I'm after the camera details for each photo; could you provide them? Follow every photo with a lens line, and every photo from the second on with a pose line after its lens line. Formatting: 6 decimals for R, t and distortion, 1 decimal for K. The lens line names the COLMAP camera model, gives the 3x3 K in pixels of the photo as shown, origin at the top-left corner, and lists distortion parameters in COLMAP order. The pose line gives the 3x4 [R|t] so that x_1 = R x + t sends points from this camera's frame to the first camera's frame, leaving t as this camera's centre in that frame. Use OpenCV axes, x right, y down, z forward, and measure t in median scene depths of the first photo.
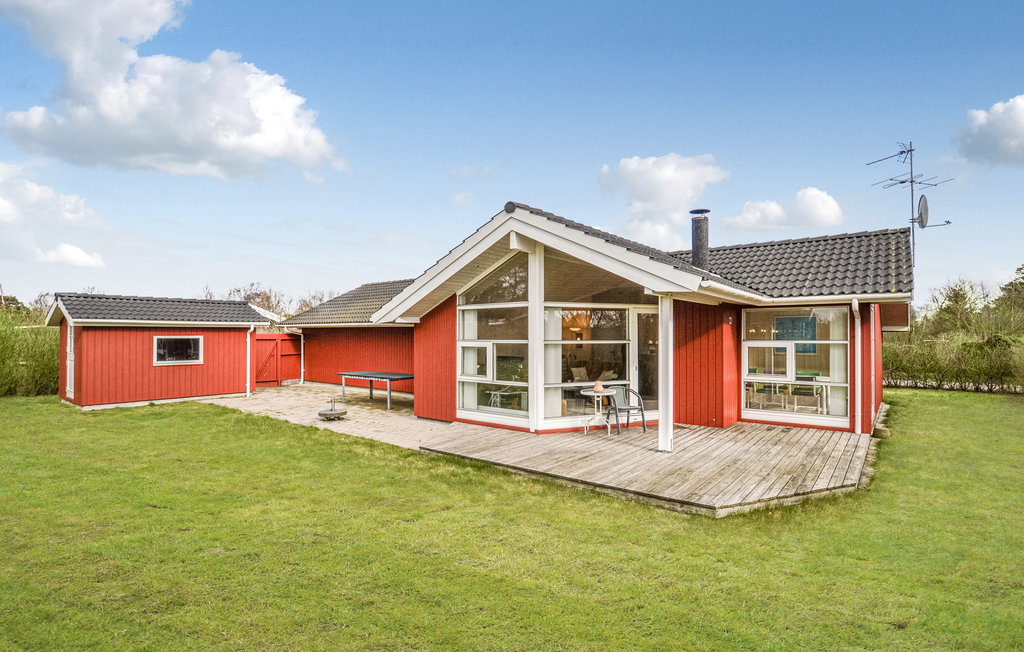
lens RADIAL K [[498.0, 0, 530.5], [0, 498.0, 325.0], [0, 0, 1]] dist [-0.003248, -0.000666]
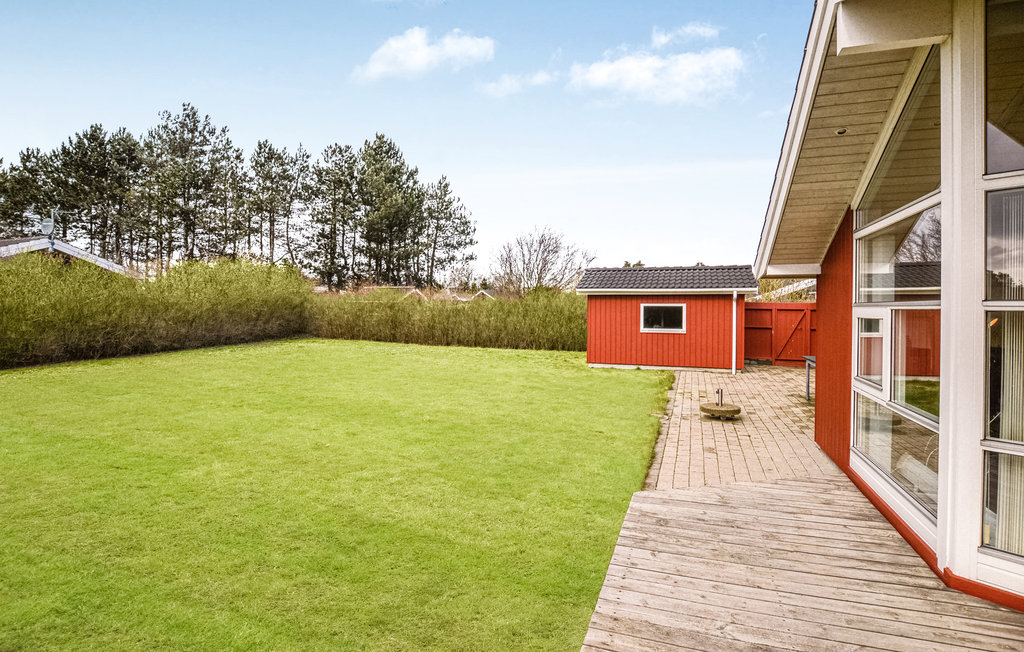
lens RADIAL K [[498.0, 0, 530.5], [0, 498.0, 325.0], [0, 0, 1]] dist [-0.003248, -0.000666]
pose [[0.323691, 0.034586, -0.945530, 0.158327], [0.013543, 0.999060, 0.041180, 0.020087], [0.946066, -0.026135, 0.322919, 0.439293]]
